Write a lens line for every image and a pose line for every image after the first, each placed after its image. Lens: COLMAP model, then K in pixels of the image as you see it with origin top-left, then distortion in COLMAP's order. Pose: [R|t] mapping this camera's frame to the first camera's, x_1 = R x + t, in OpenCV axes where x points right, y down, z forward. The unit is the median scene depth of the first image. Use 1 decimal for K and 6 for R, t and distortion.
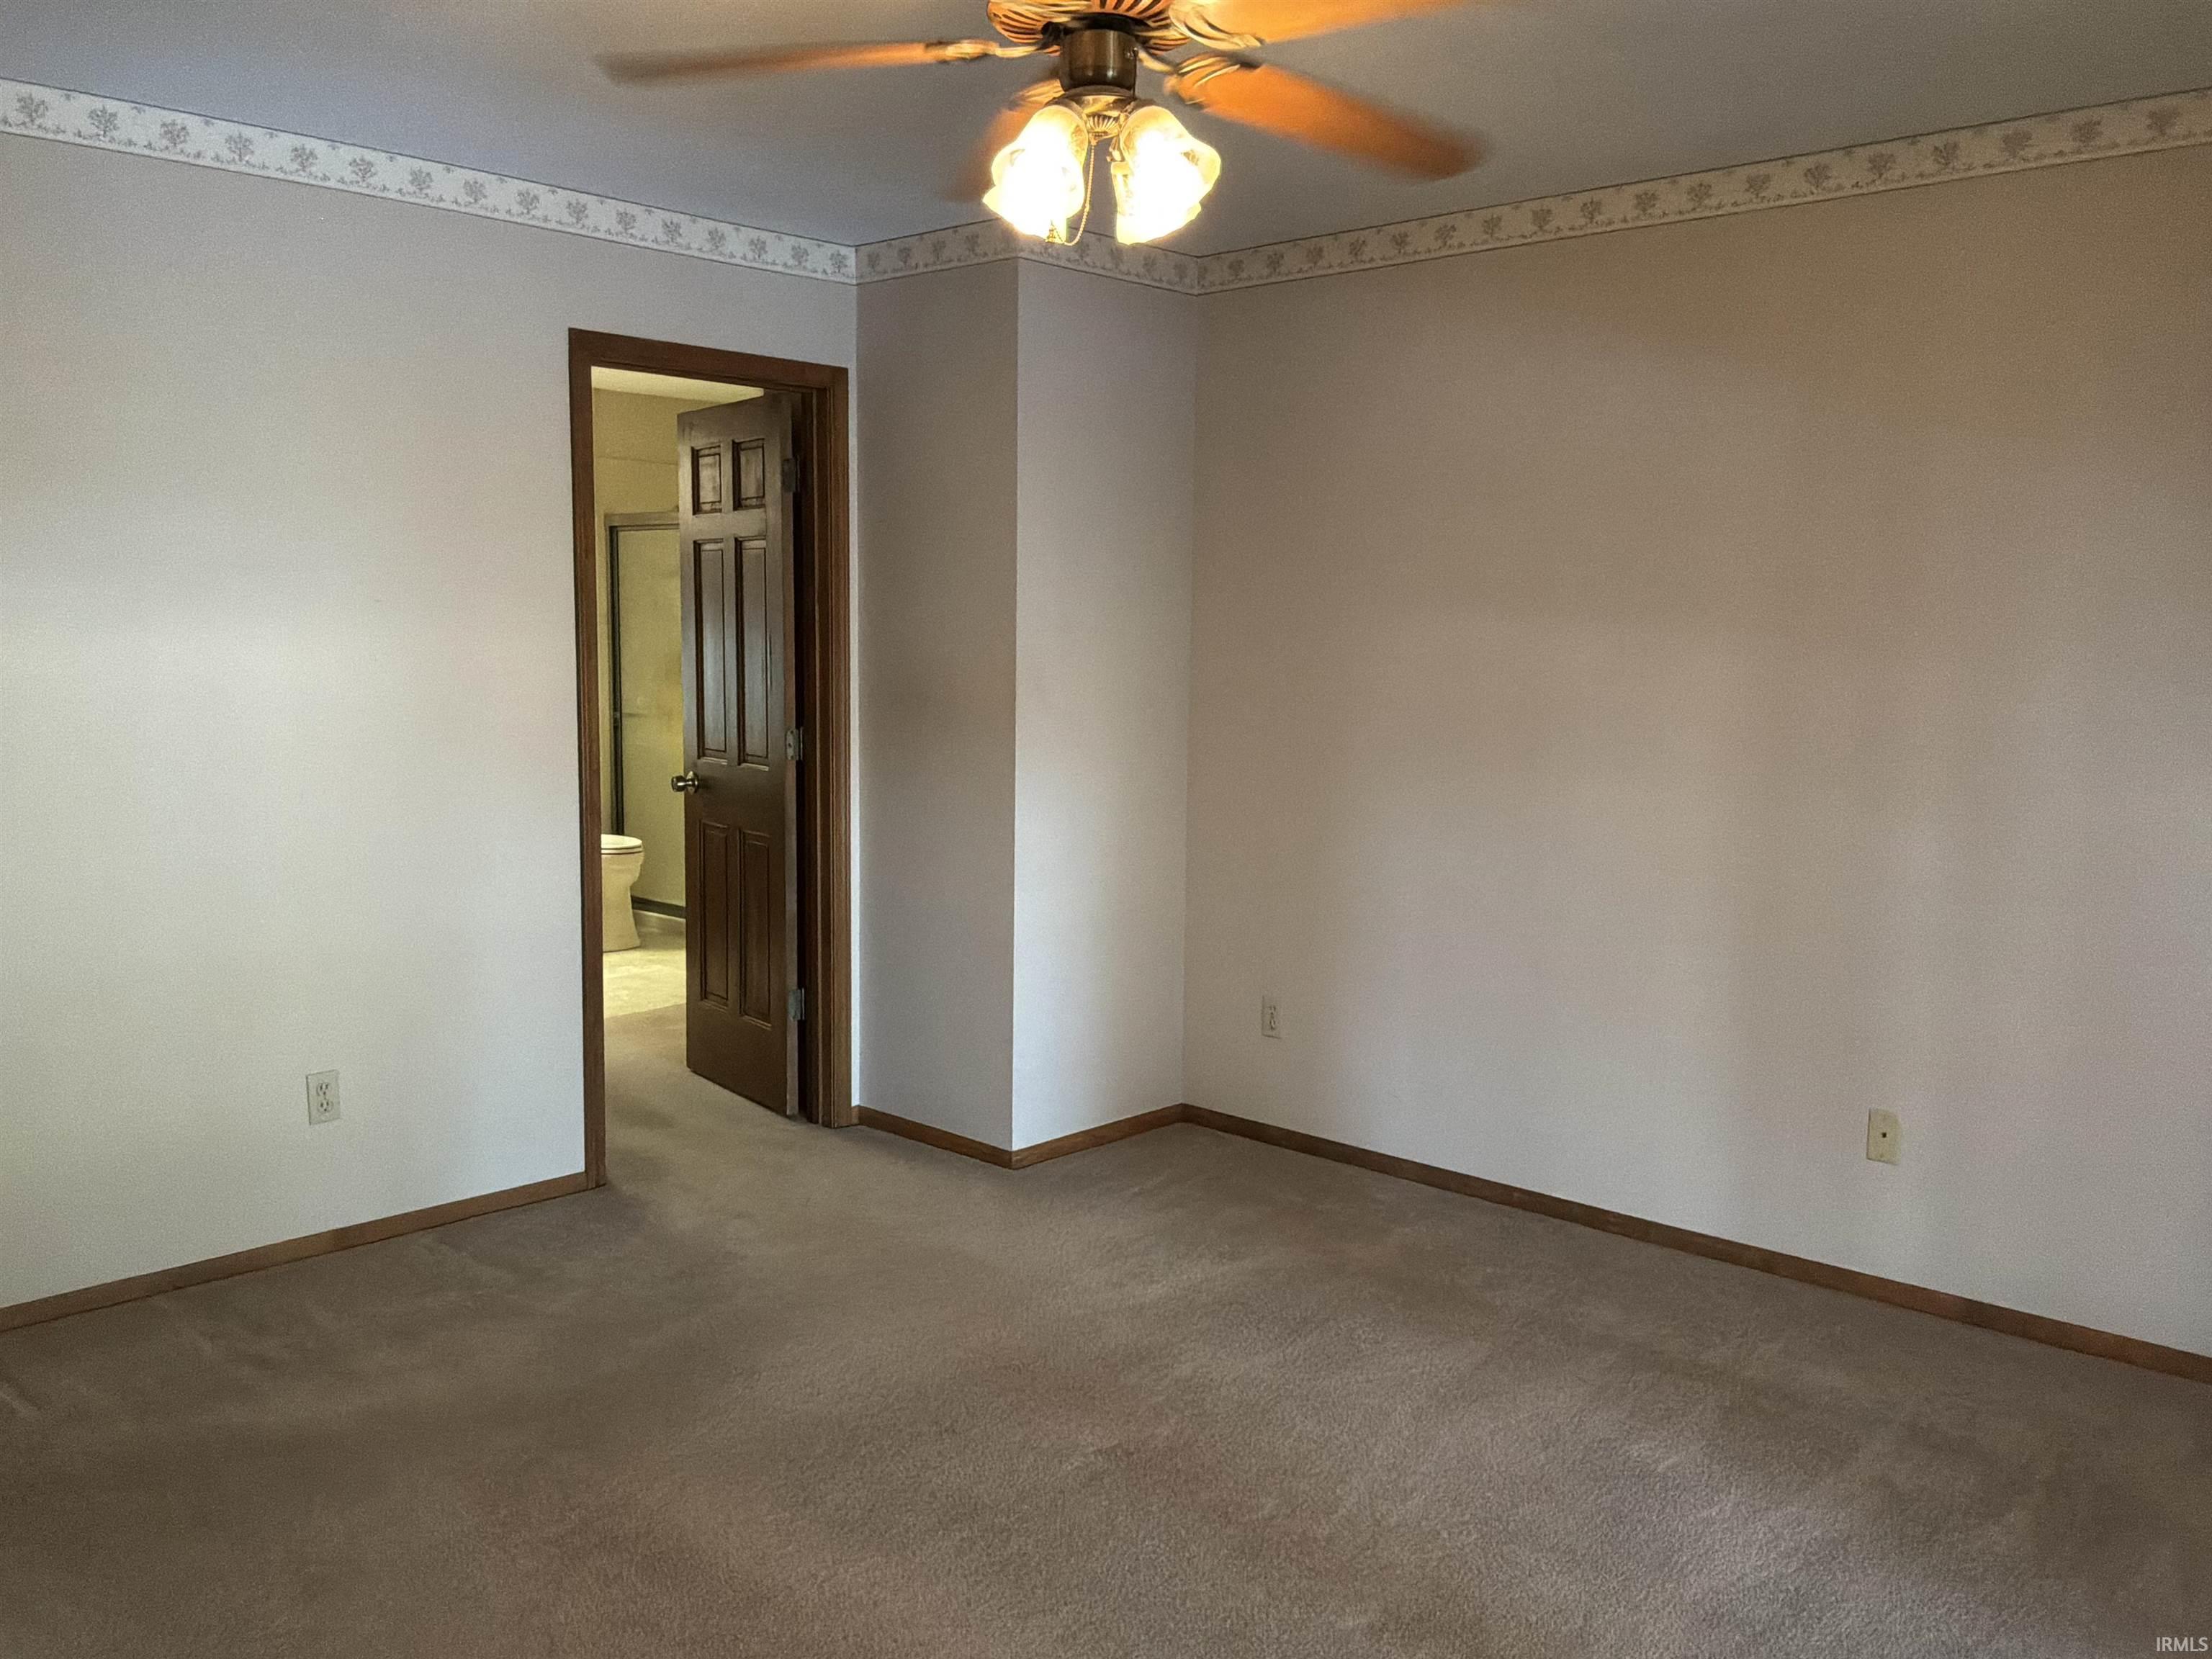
lens RADIAL K [[1821.0, 0, 1106.7], [0, 1821.0, 829.9], [0, 0, 1]] dist [0.014372, -0.005562]
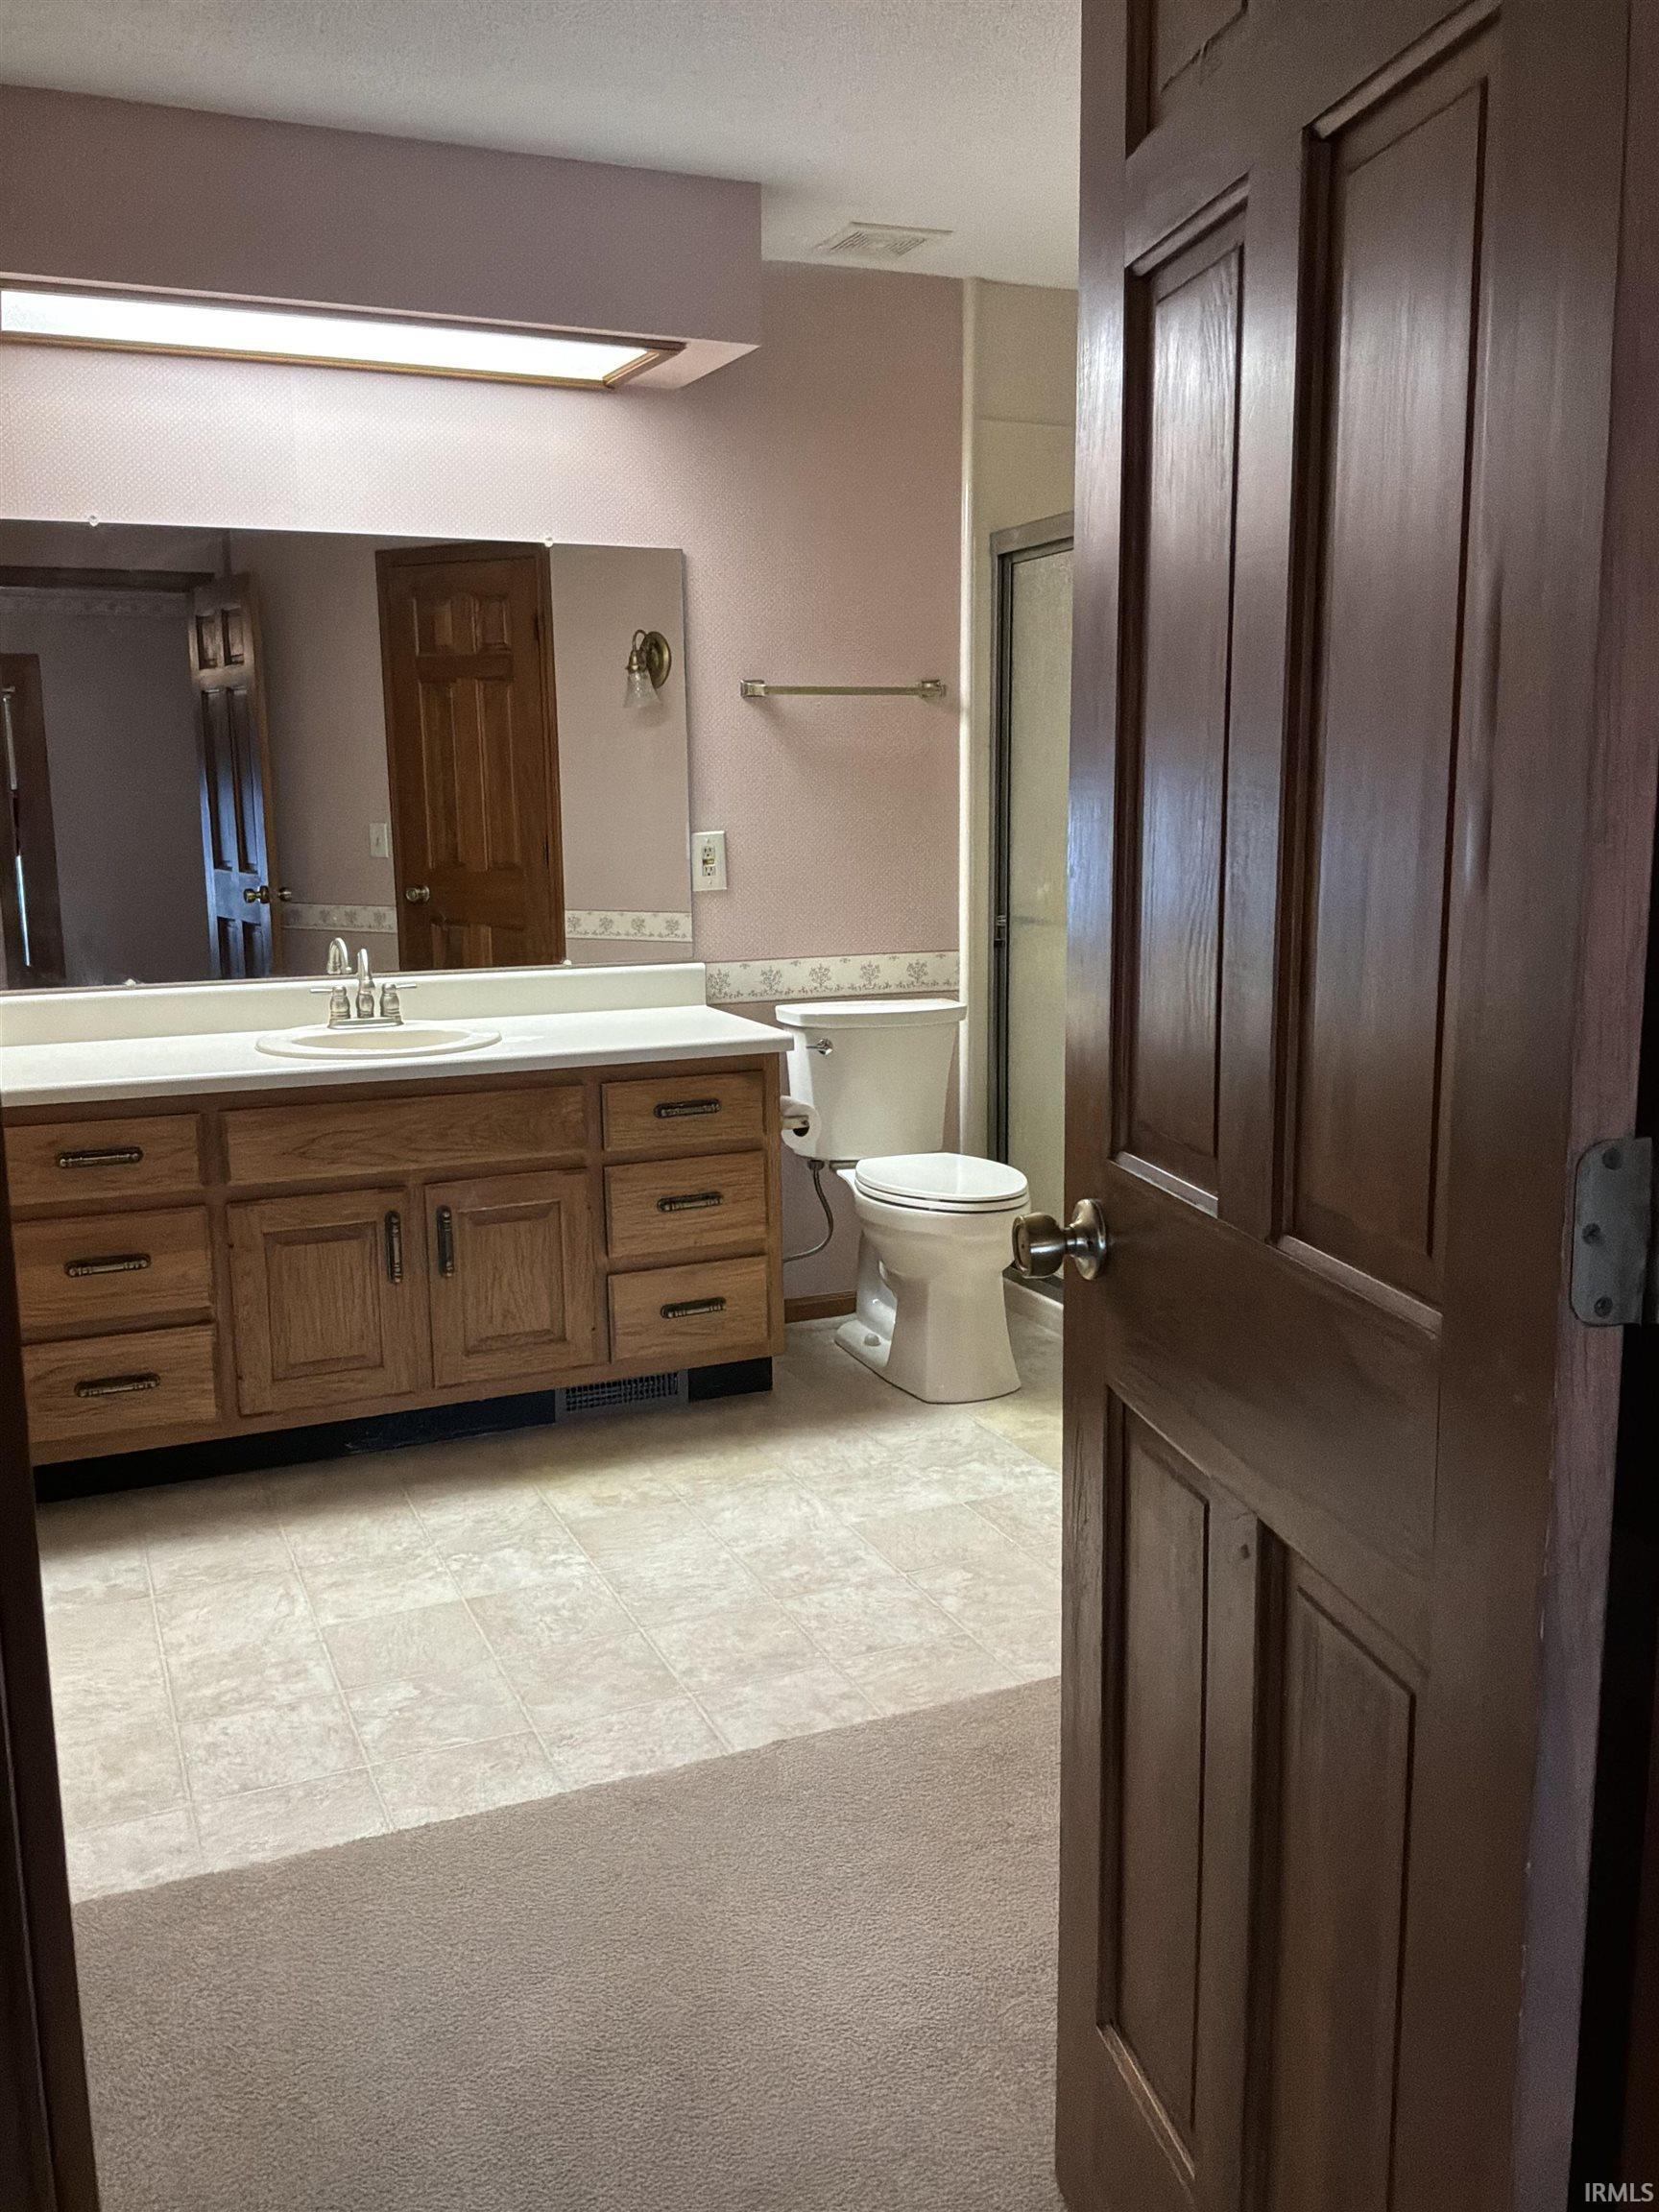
lens RADIAL K [[1821.0, 0, 829.2], [0, 1821.0, 1108.2], [0, 0, 1]] dist [0.014372, -0.005562]
pose [[0.919541, 0.052670, -0.389449, -0.112490], [-0.029196, 0.997395, 0.065955, -0.044453], [0.391909, -0.049278, 0.918683, 0.522501]]
